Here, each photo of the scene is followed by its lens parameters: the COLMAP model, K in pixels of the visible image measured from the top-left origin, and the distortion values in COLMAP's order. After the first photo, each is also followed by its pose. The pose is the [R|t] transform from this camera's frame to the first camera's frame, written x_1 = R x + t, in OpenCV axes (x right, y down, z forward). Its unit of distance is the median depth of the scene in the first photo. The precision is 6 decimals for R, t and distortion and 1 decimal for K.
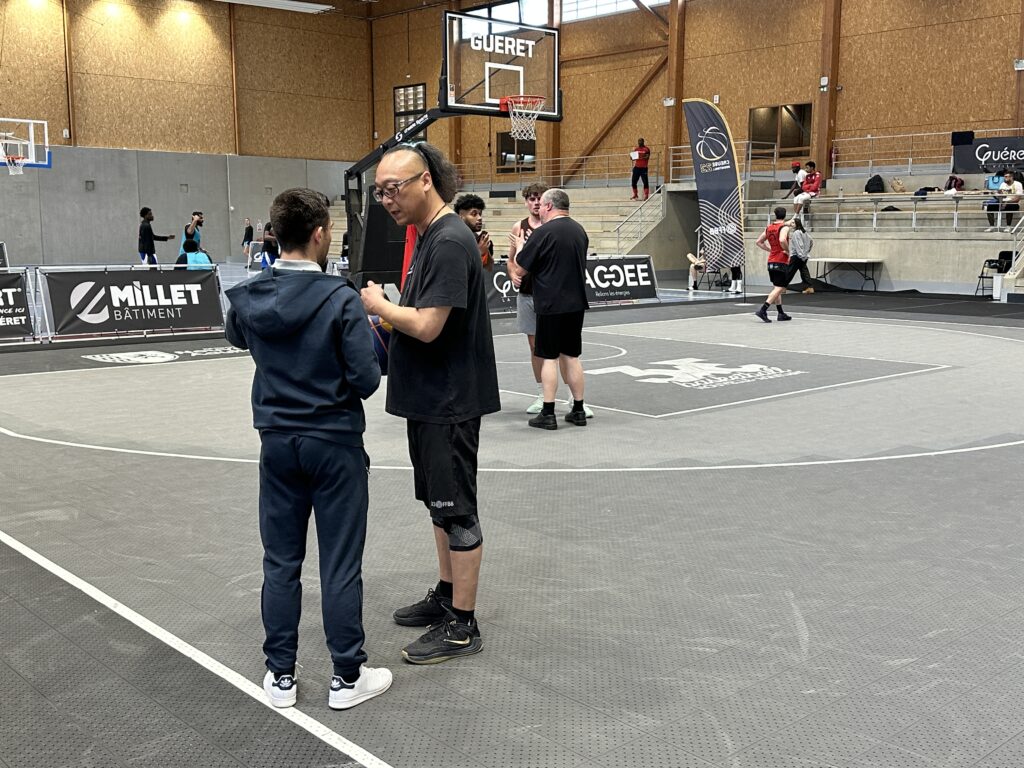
lens RADIAL K [[1126.6, 0, 514.1], [0, 1126.6, 383.2], [0, 0, 1]] dist [0.079186, 0.000000]
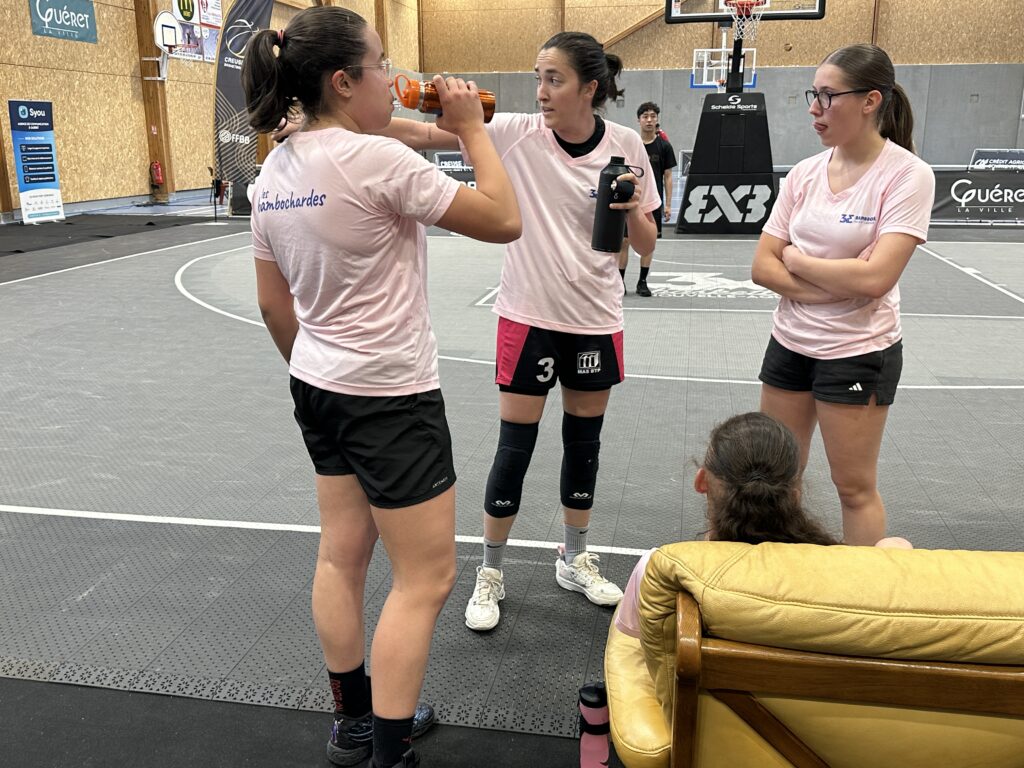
lens RADIAL K [[957.9, 0, 516.1], [0, 957.9, 392.2], [0, 0, 1]] dist [-0.009320, 0.000000]
pose [[0.613938, 0.202283, -0.762995, 0.311007], [-0.105196, 0.978952, 0.174892, -0.020145], [0.782313, -0.027109, 0.622295, 0.157511]]
